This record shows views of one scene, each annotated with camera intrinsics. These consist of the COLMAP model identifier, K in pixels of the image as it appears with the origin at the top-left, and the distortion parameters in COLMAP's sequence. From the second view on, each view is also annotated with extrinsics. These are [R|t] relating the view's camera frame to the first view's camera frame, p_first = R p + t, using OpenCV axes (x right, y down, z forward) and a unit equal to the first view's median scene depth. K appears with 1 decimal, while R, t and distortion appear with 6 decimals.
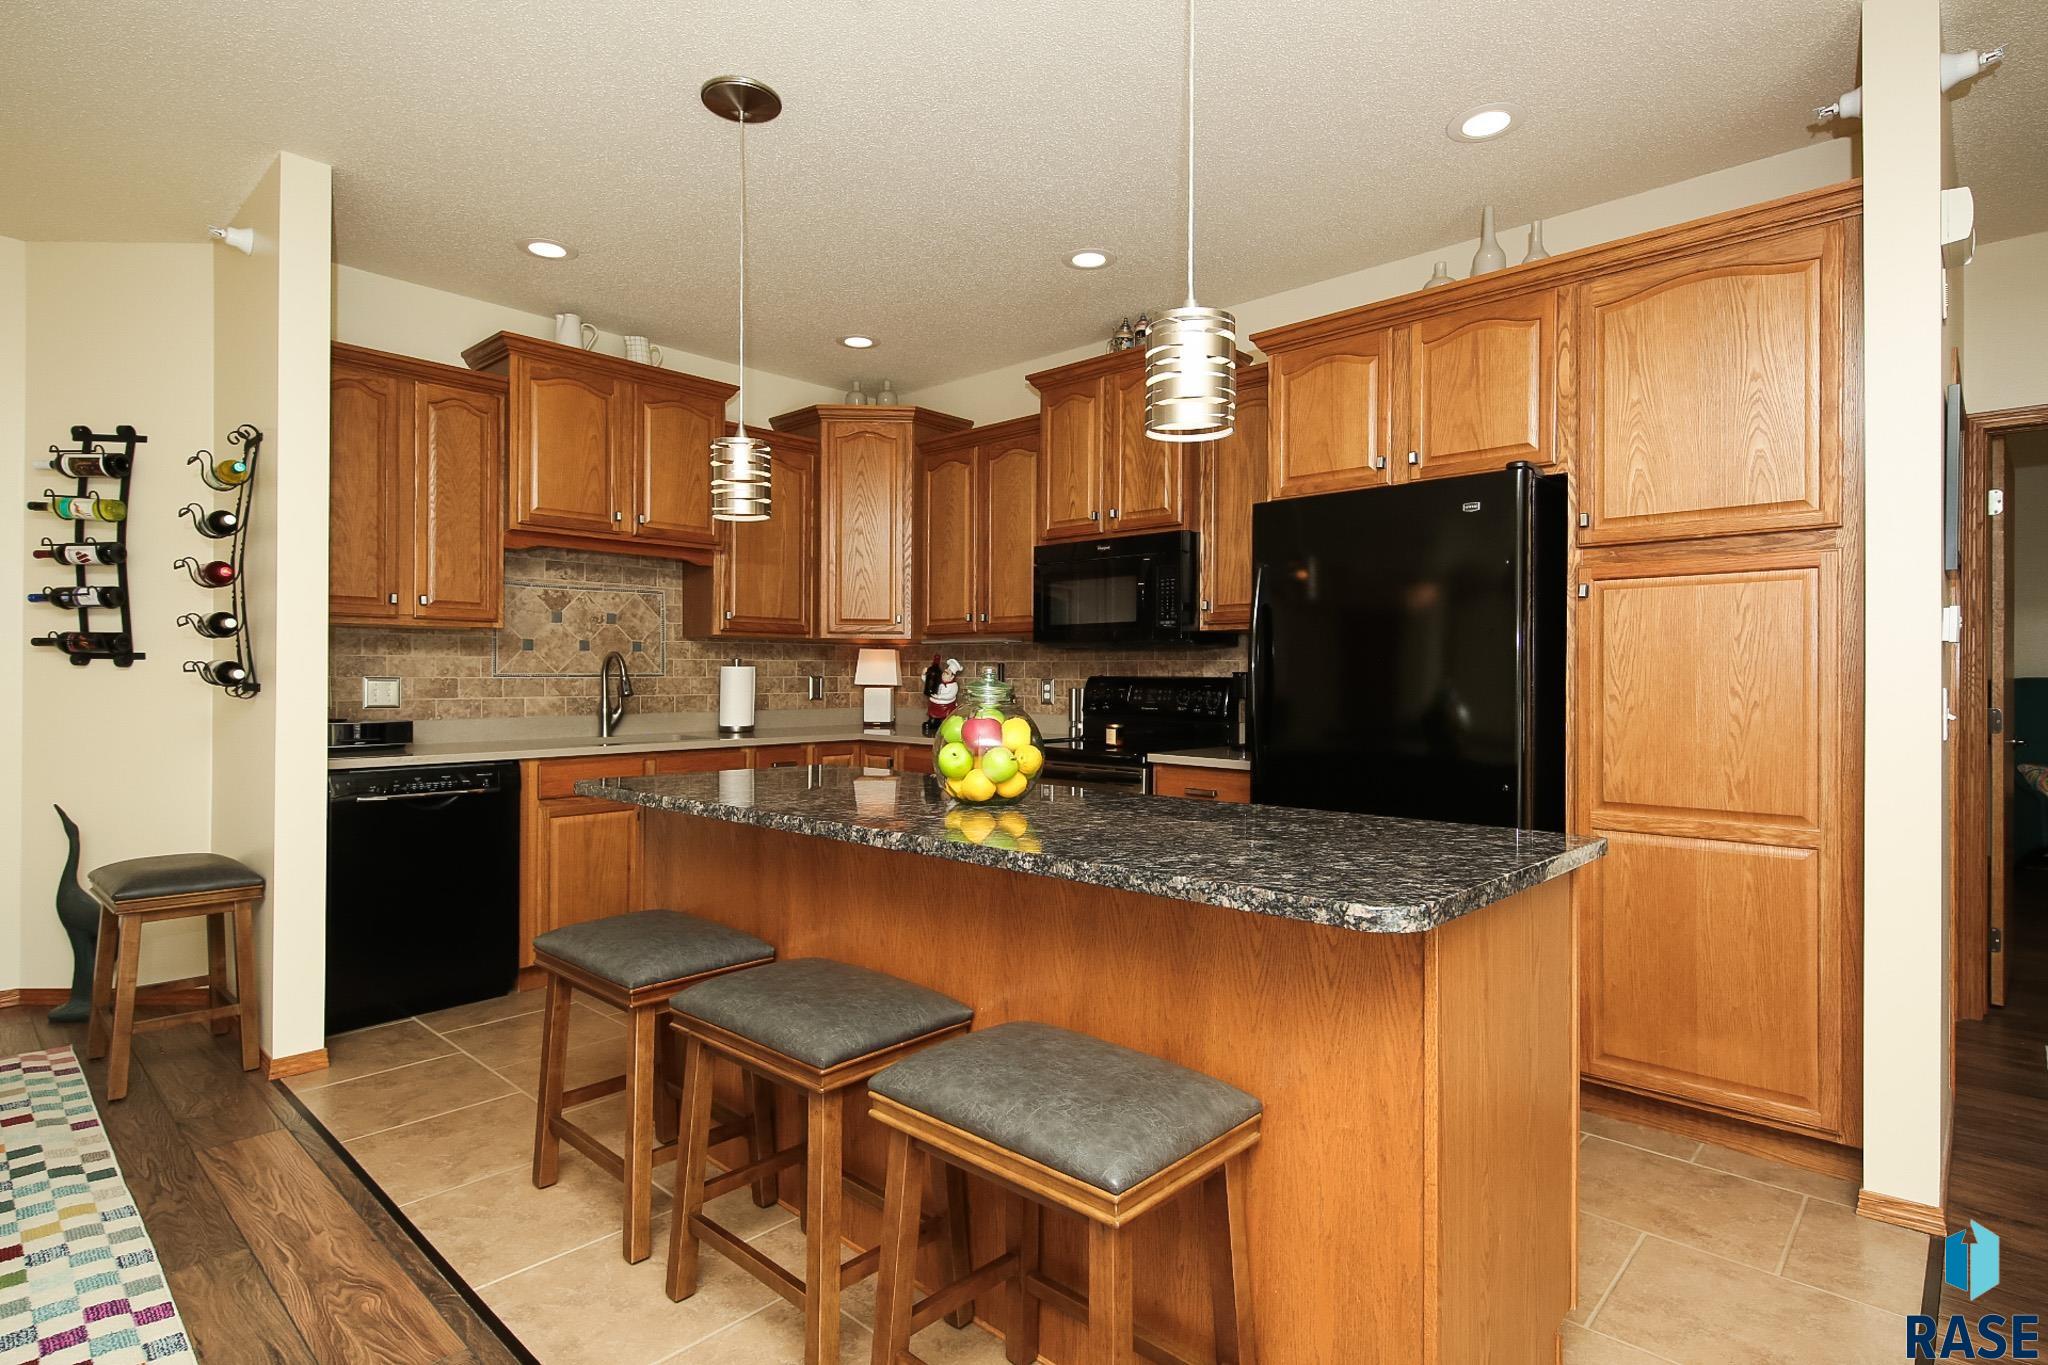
lens RADIAL K [[1041.4, 0, 1023.6], [0, 1041.4, 676.0], [0, 0, 1]] dist [0.010712, -0.002359]
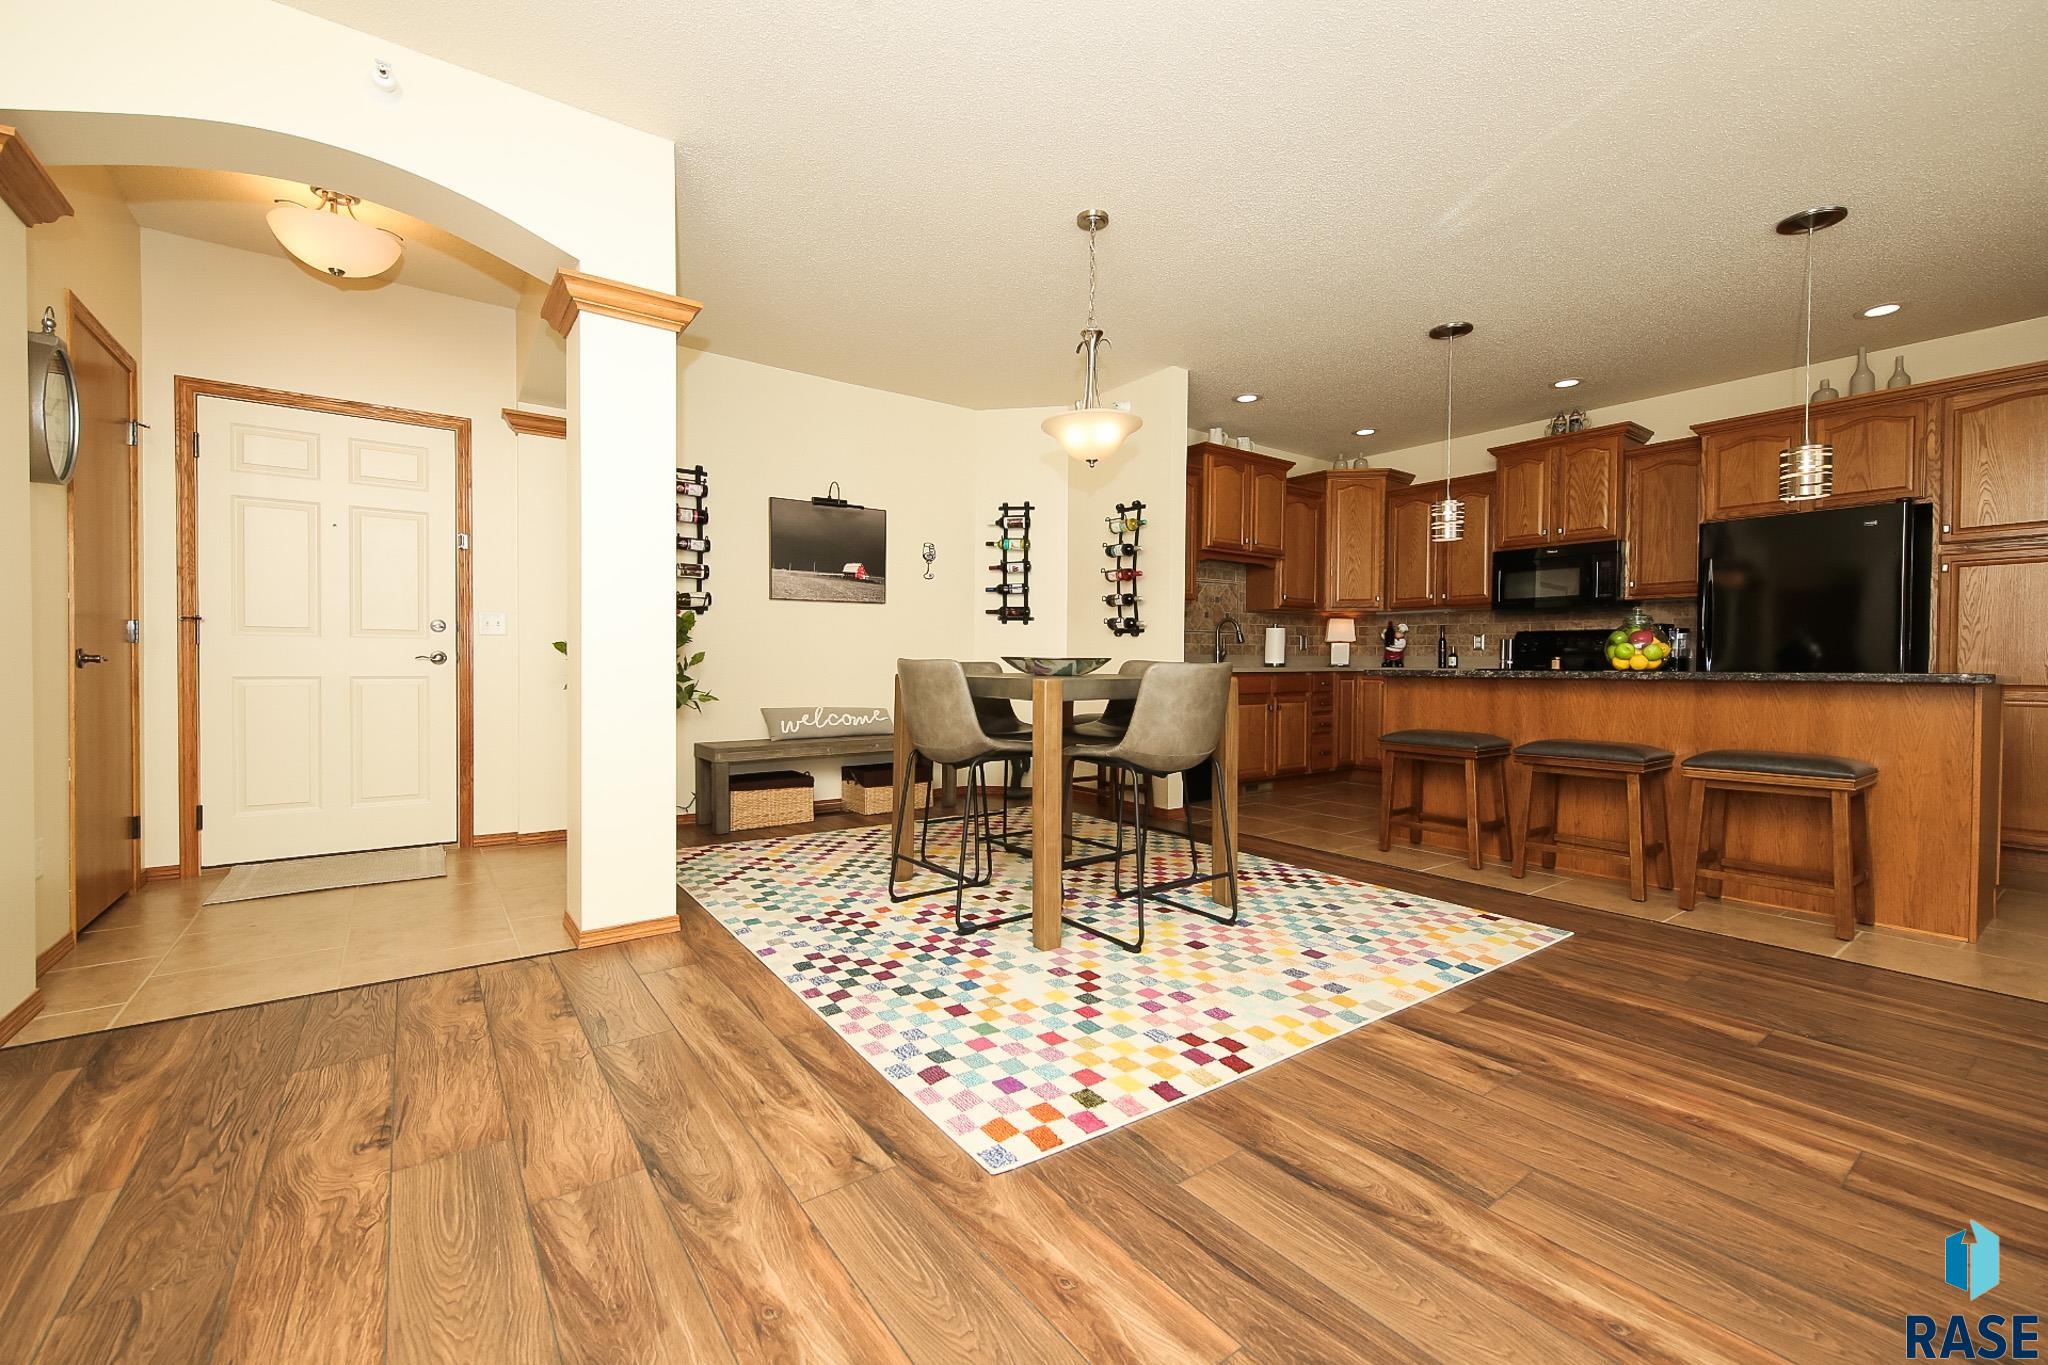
lens RADIAL K [[848.5, 0, 1008.5], [0, 848.5, 677.7], [0, 0, 1]] dist [0.012050, -0.005367]
pose [[0.981941, 0.004432, -0.189138, -0.591276], [-0.001094, 0.999842, 0.017752, 0.063960], [0.189186, -0.017225, 0.981790, -0.581636]]
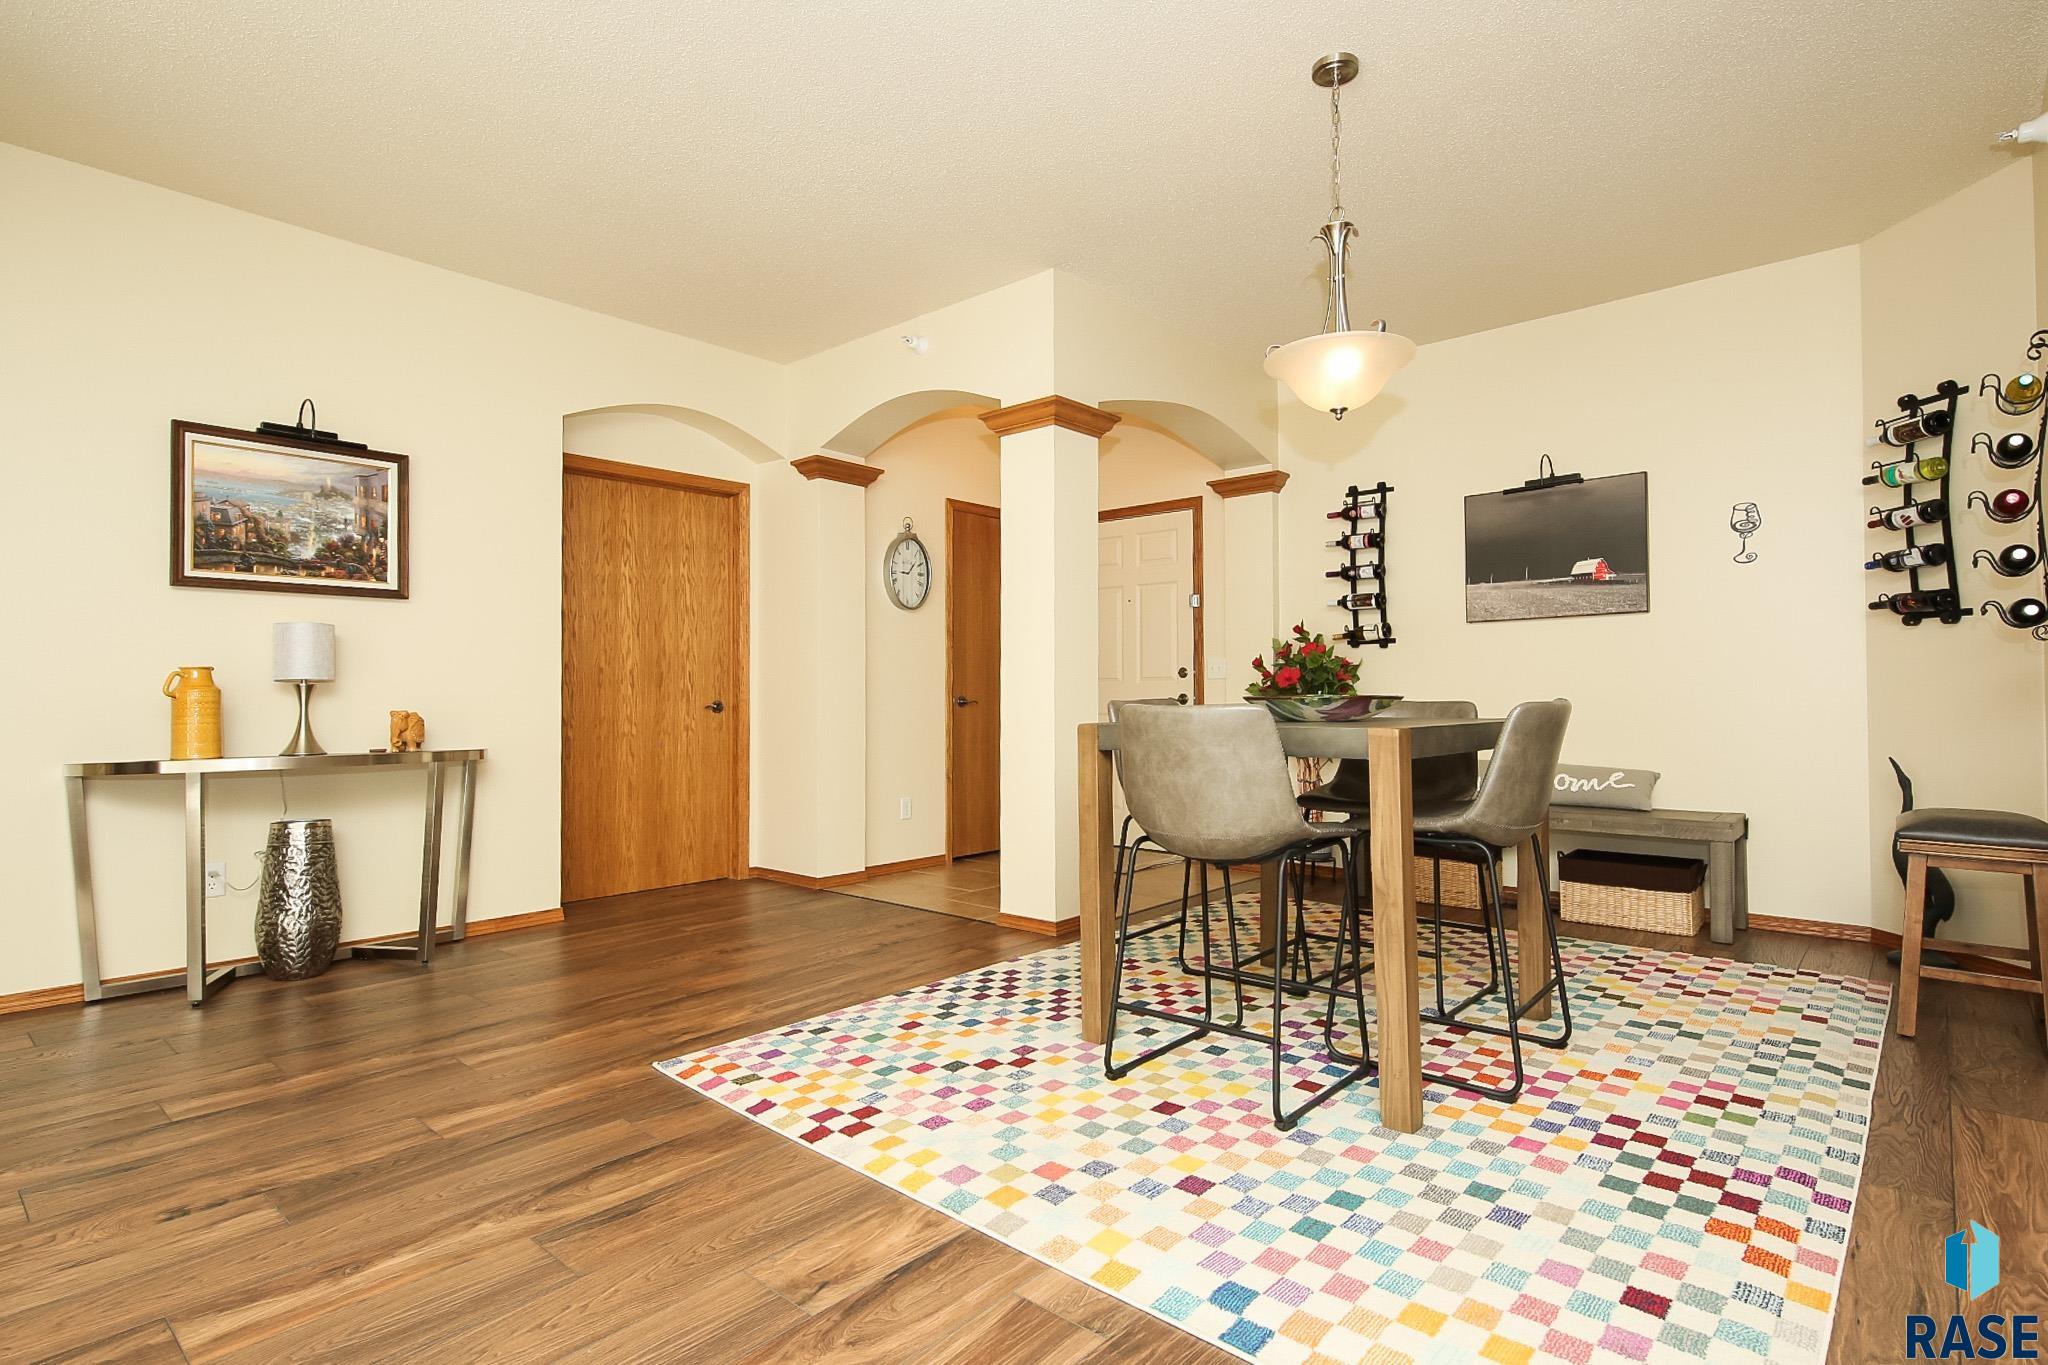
lens RADIAL K [[1013.7, 0, 1024.0], [0, 1013.7, 682.5], [0, 0, 1]] dist [0.008539, 0.000135]
pose [[0.026206, -0.018860, -0.999479, 0.081965], [0.005140, 0.999811, -0.018732, 0.060942], [0.999643, -0.004646, 0.026298, 0.099631]]
